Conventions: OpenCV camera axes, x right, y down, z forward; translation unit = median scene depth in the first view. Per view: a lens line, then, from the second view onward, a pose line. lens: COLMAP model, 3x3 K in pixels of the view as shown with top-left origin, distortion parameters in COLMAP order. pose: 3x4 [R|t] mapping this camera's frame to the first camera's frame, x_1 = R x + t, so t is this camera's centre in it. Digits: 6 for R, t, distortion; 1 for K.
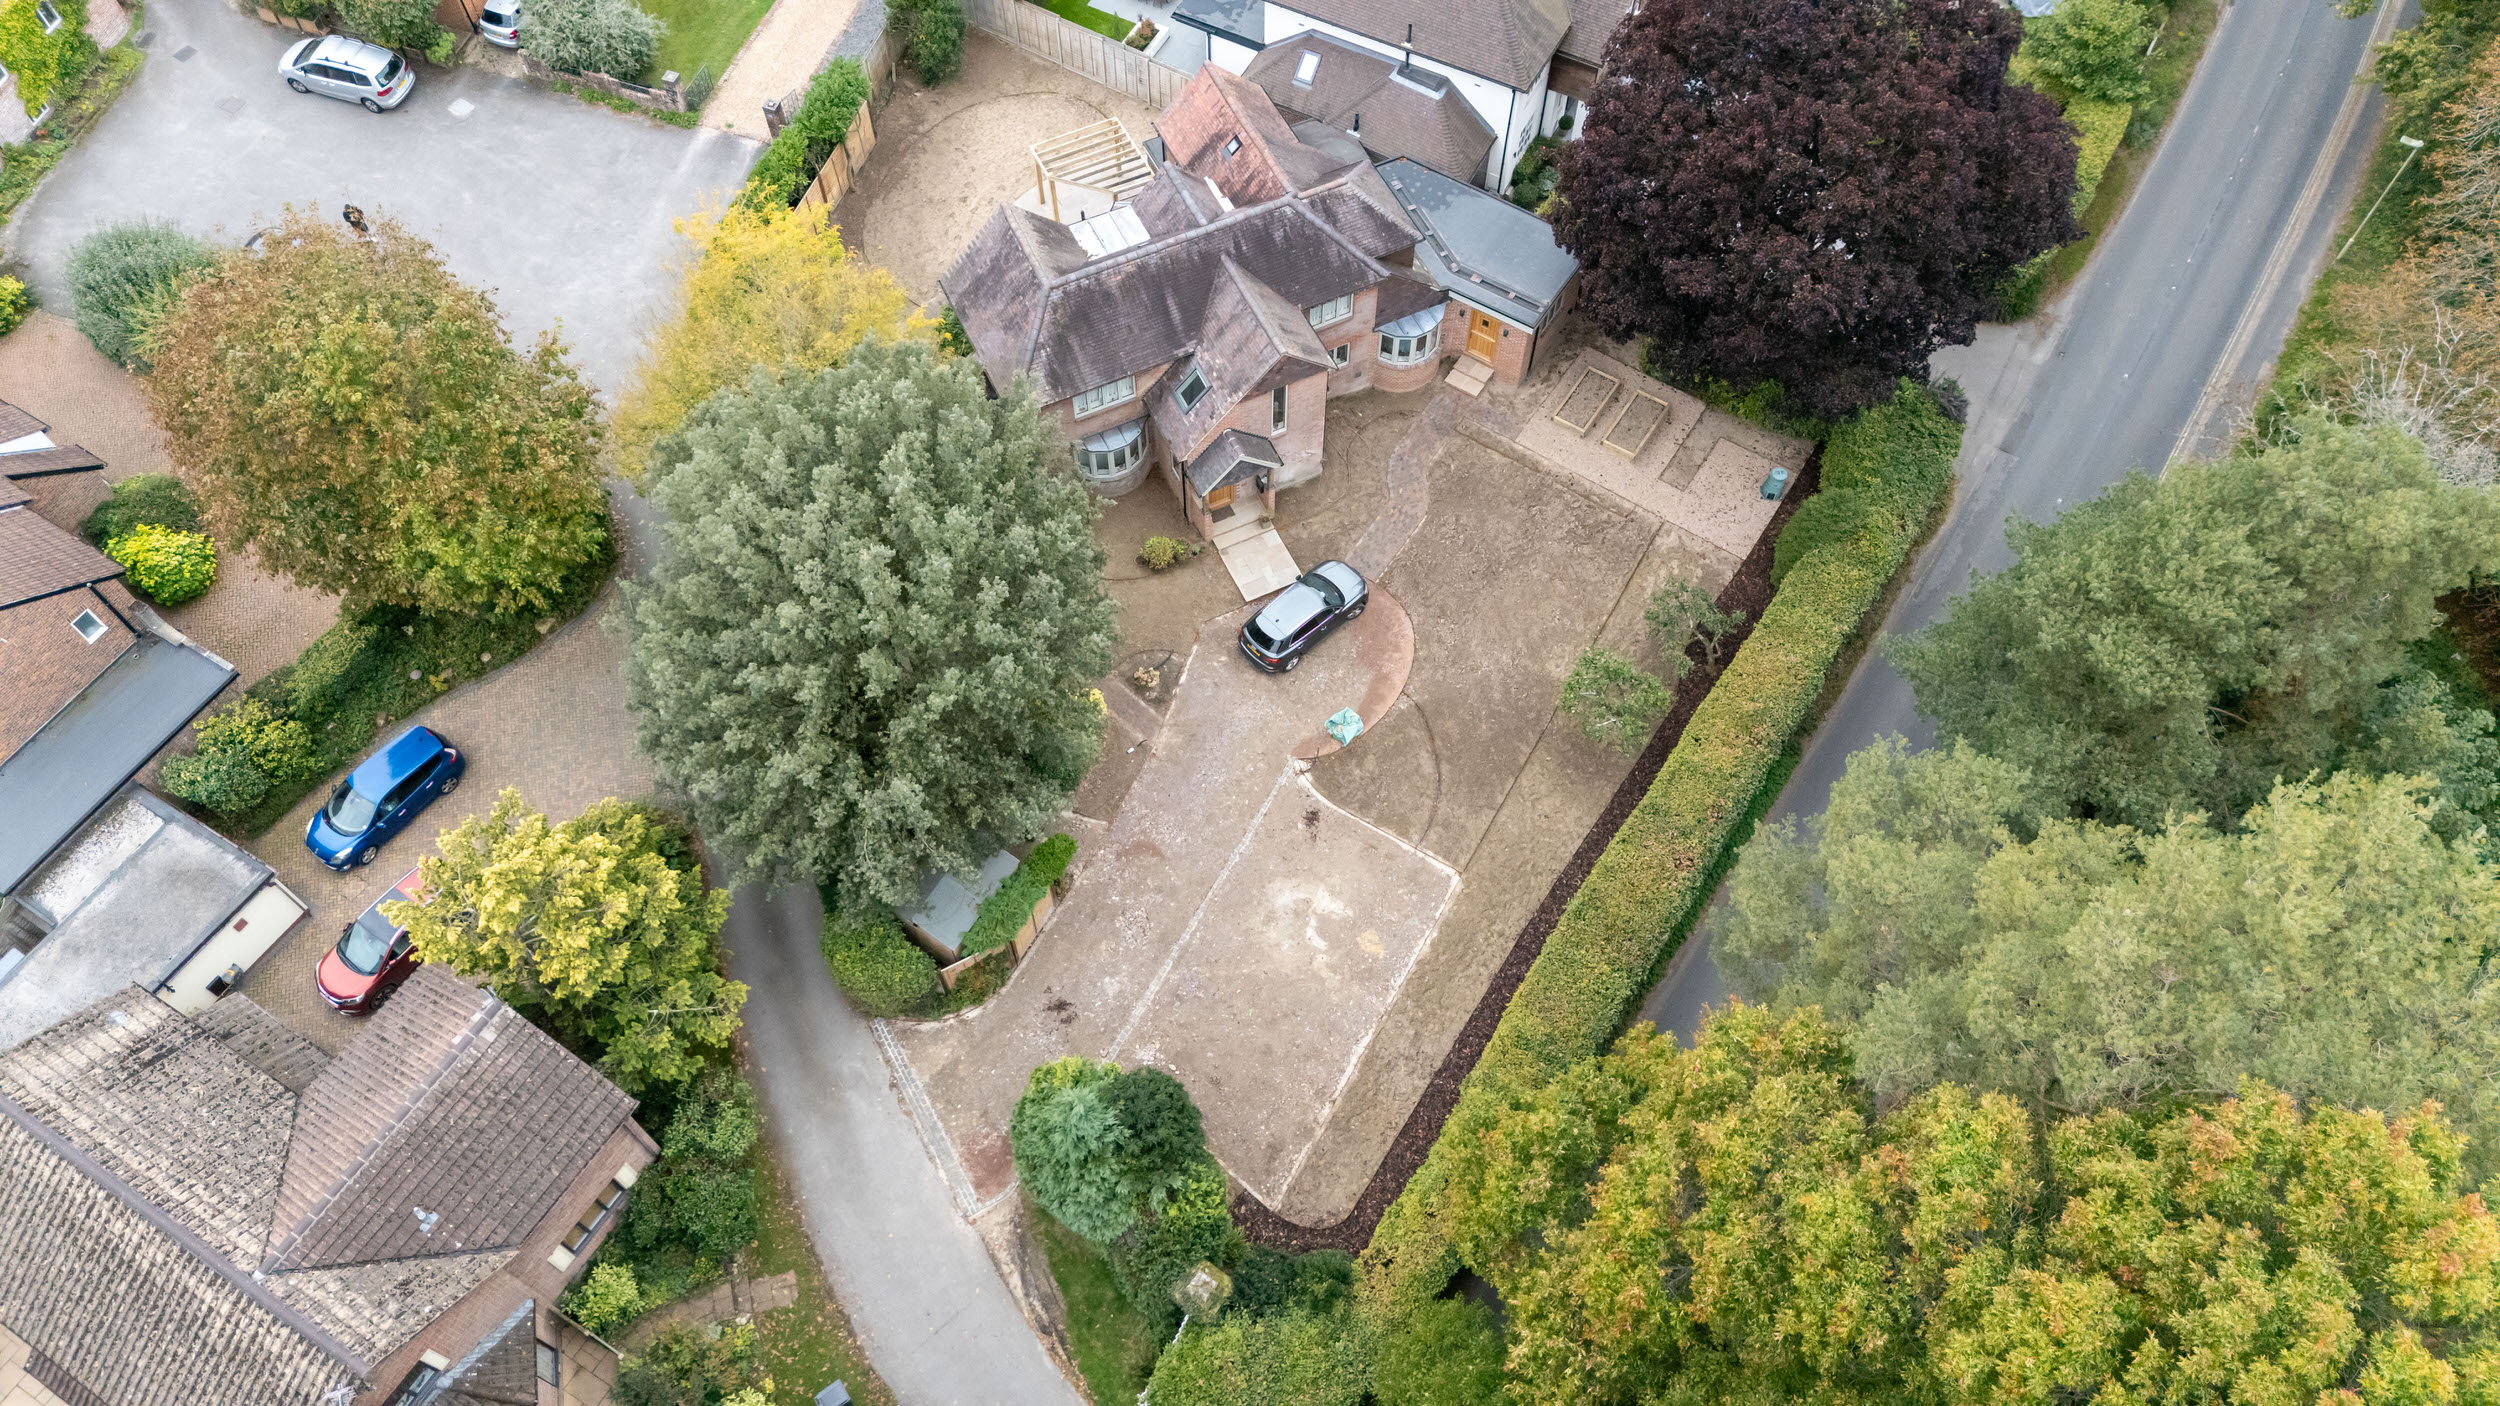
lens RADIAL K [[1816.8, 0, 1250.0], [0, 1816.8, 703.0], [0, 0, 1]] dist [0.103761, -0.114453]
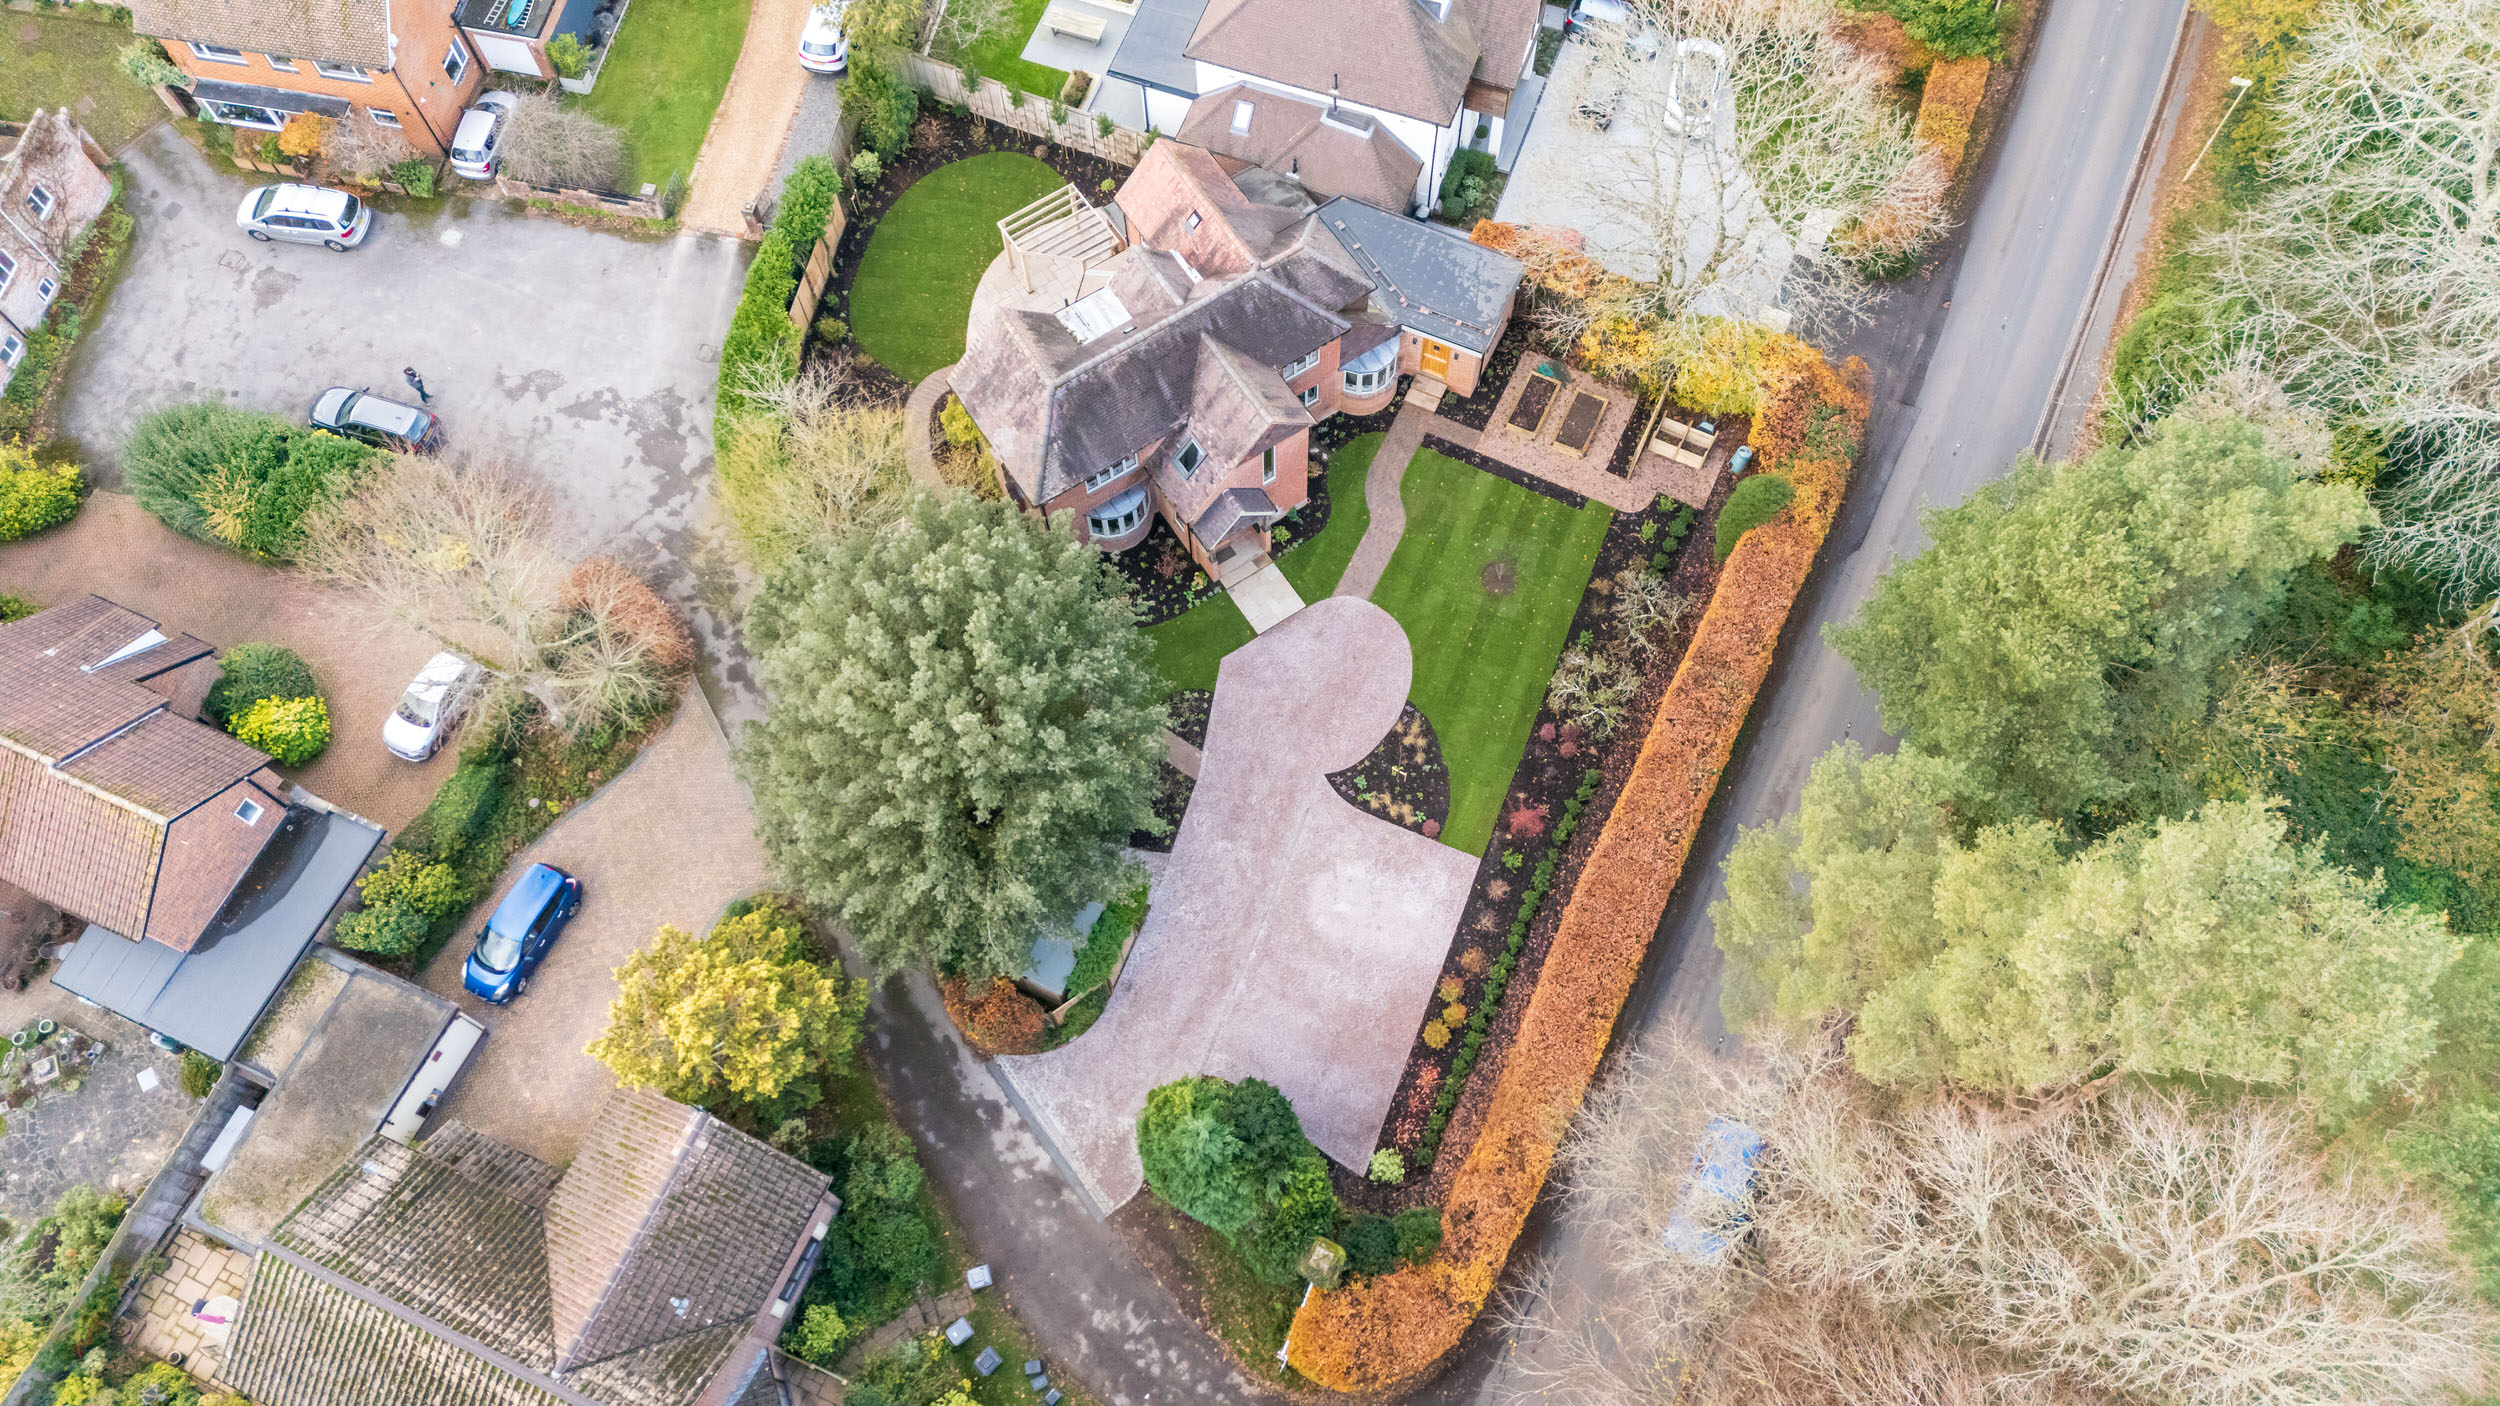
lens RADIAL K [[1816.8, 0, 1250.0], [0, 1816.8, 703.0], [0, 0, 1]] dist [0.103761, -0.114453]
pose [[0.991273, -0.126583, 0.036797, -0.056873], [0.122431, 0.987531, 0.098961, -0.133459], [-0.048865, -0.093592, 0.994411, -0.123293]]
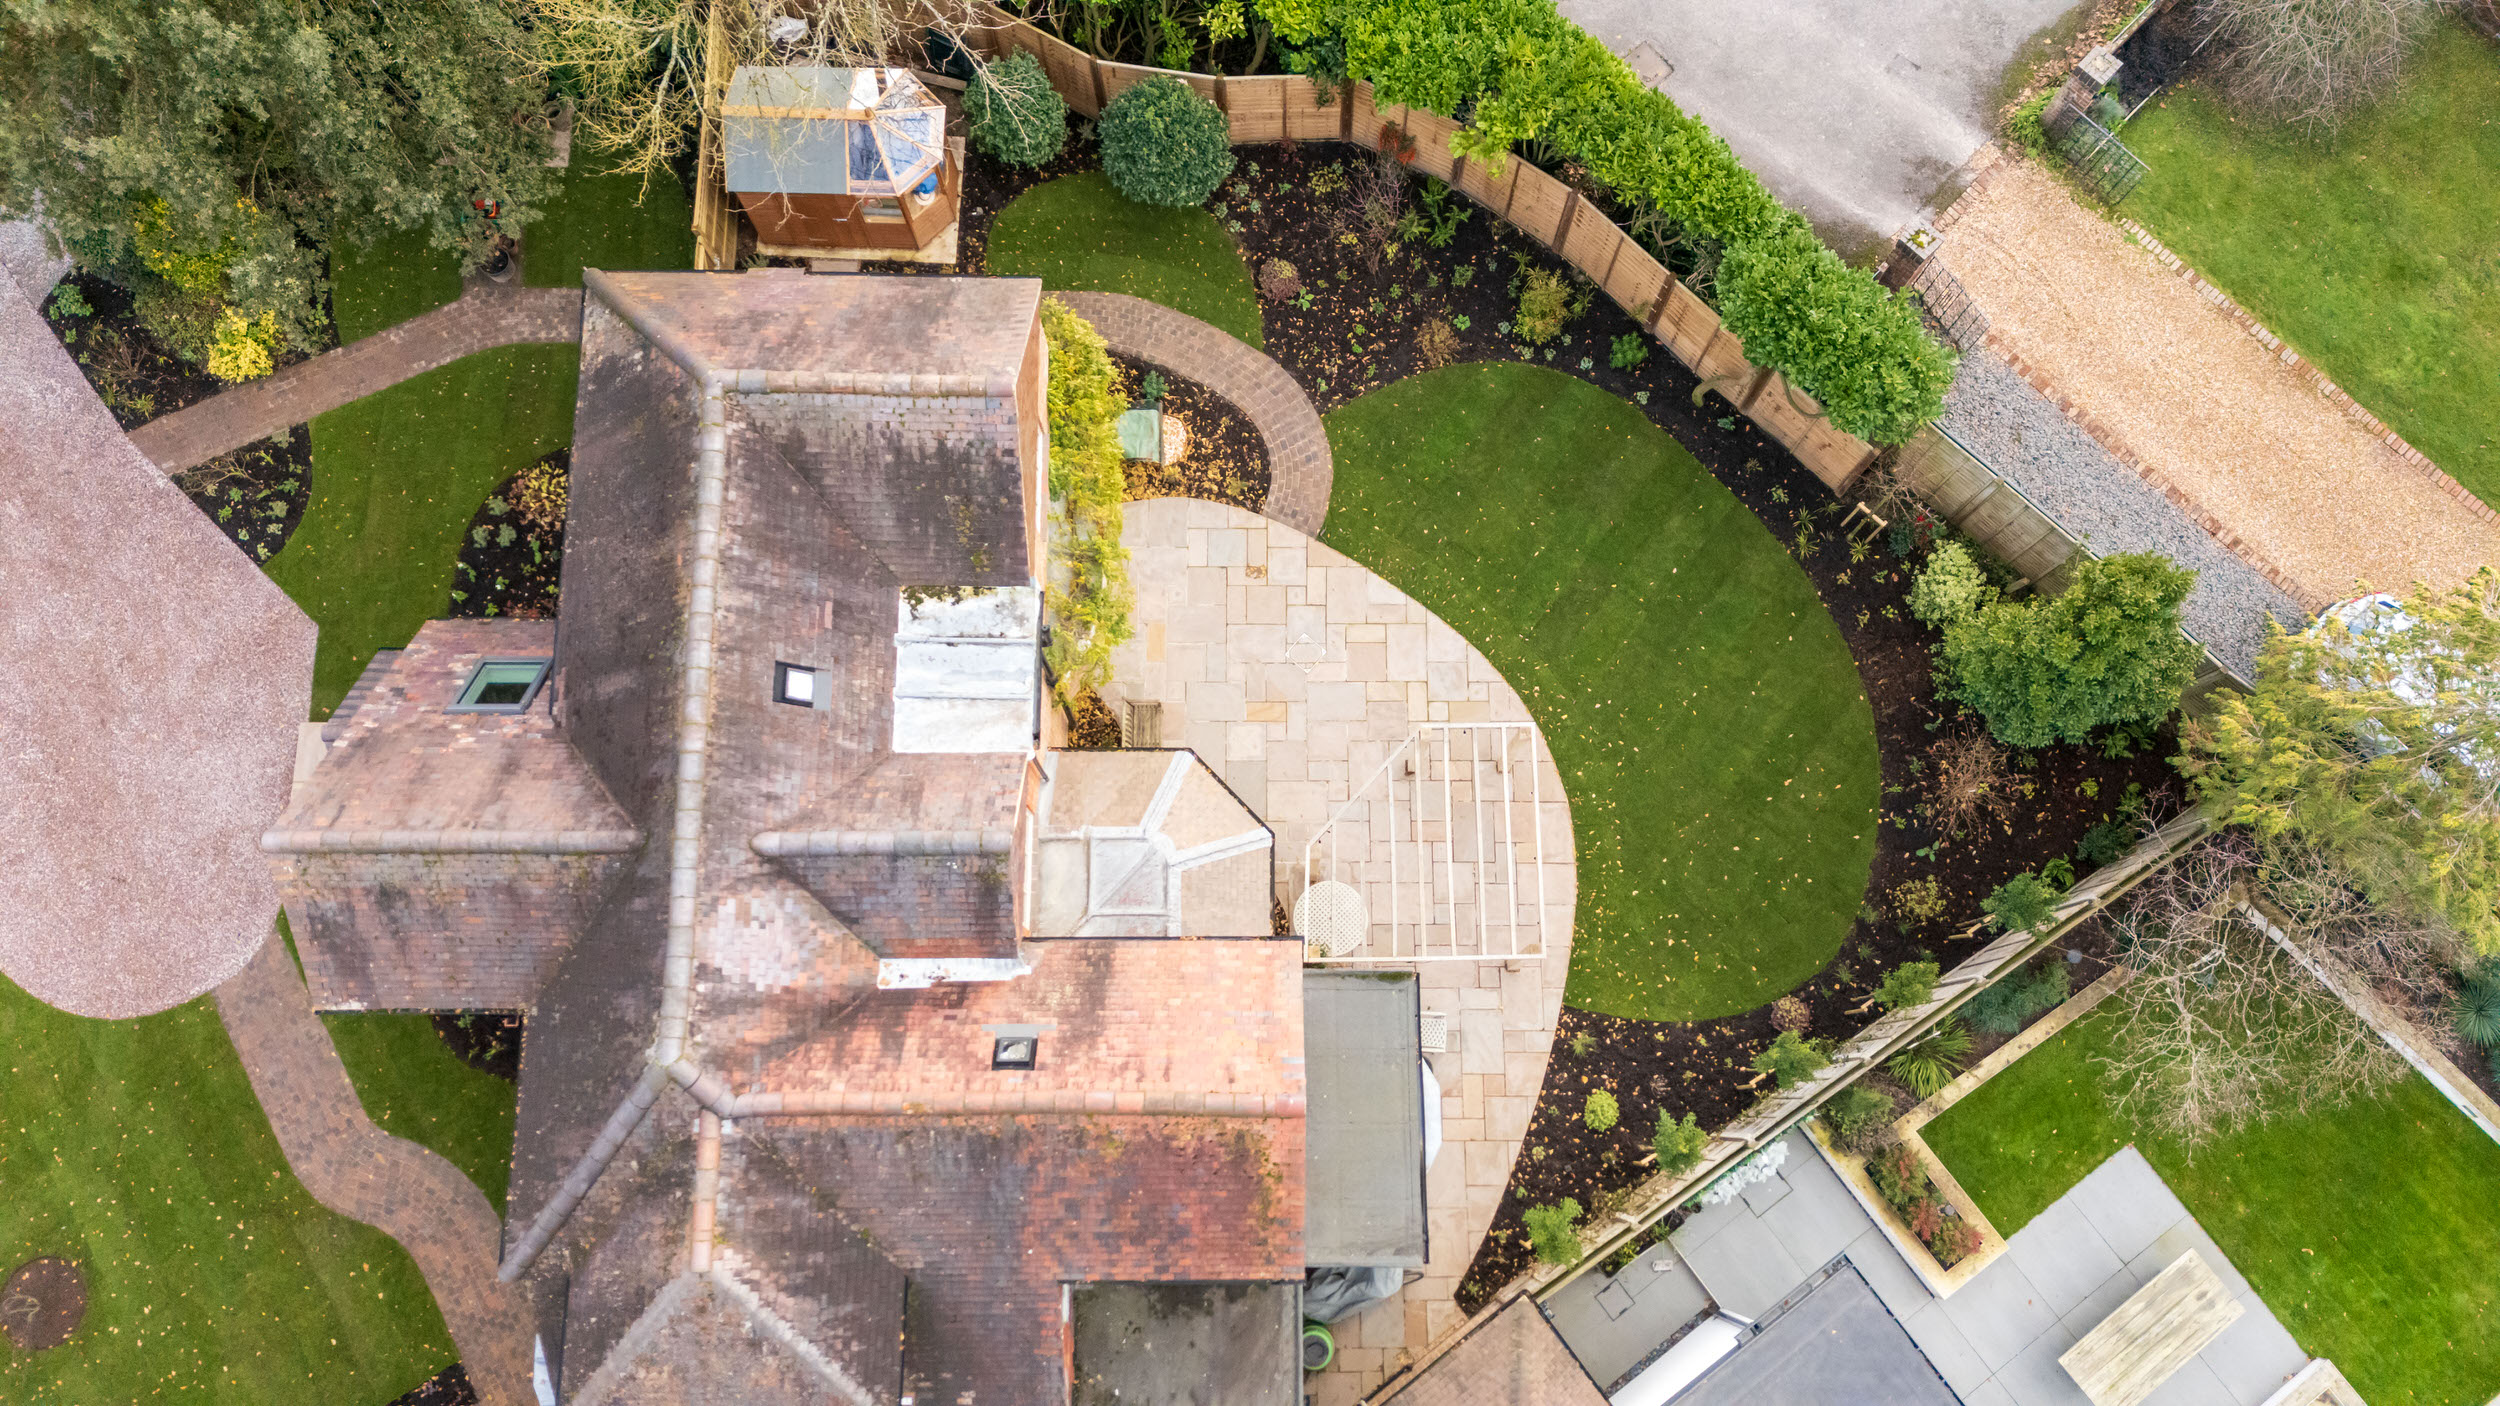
lens RADIAL K [[1816.8, 0, 1250.0], [0, 1816.8, 703.0], [0, 0, 1]] dist [0.103761, -0.114453]
pose [[-0.435368, 0.877761, -0.199976, -0.018785], [-0.775974, -0.253270, 0.577684, -0.572489], [0.456421, 0.406681, 0.791385, 0.766608]]
